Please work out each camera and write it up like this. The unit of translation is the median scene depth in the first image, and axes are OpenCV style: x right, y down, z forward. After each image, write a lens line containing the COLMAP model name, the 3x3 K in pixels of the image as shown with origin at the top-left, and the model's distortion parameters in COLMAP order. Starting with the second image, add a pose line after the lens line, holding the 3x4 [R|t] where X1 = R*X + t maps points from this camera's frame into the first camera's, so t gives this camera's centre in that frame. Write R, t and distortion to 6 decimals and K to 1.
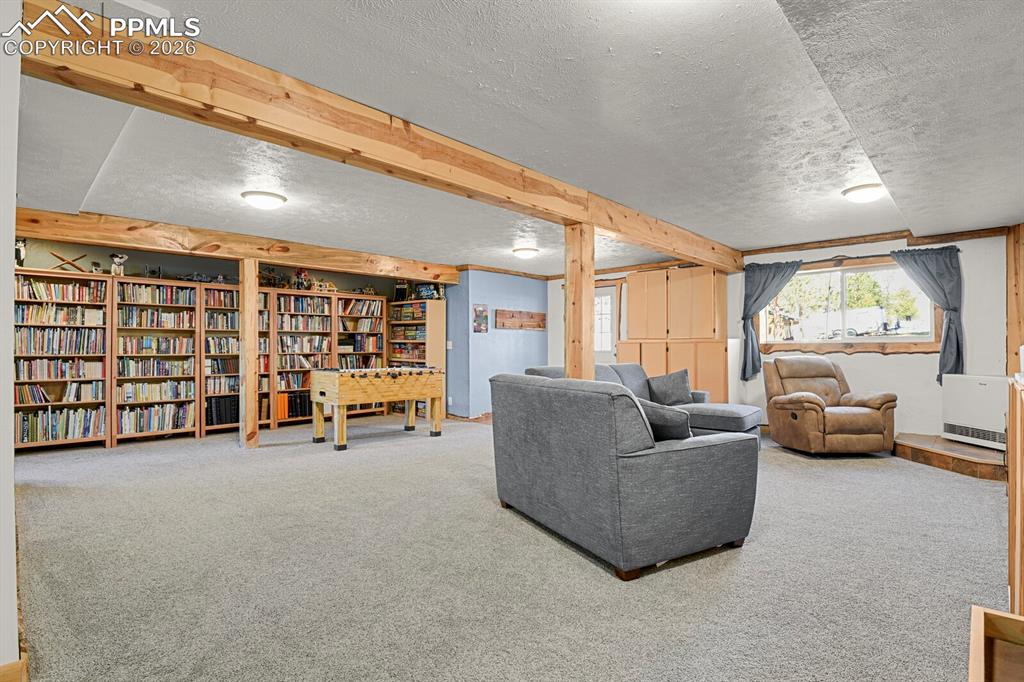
lens RADIAL K [[497.6, 0, 515.0], [0, 497.6, 344.3], [0, 0, 1]] dist [-0.027073, 0.000029]
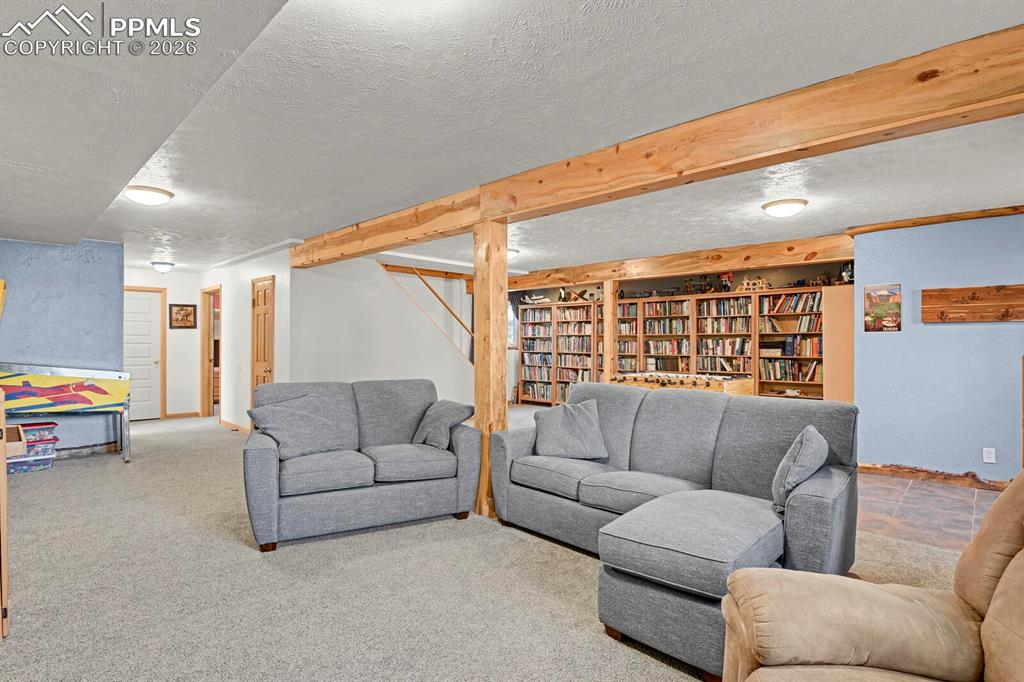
lens RADIAL K [[497.6, 0, 514.8], [0, 497.6, 340.4], [0, 0, 1]] dist [-0.027073, 0.000029]
pose [[0.010676, 0.000761, -0.999943, 0.628482], [0.005723, 0.999983, 0.000822, -0.018390], [0.999927, -0.005731, 0.010671, 0.635147]]
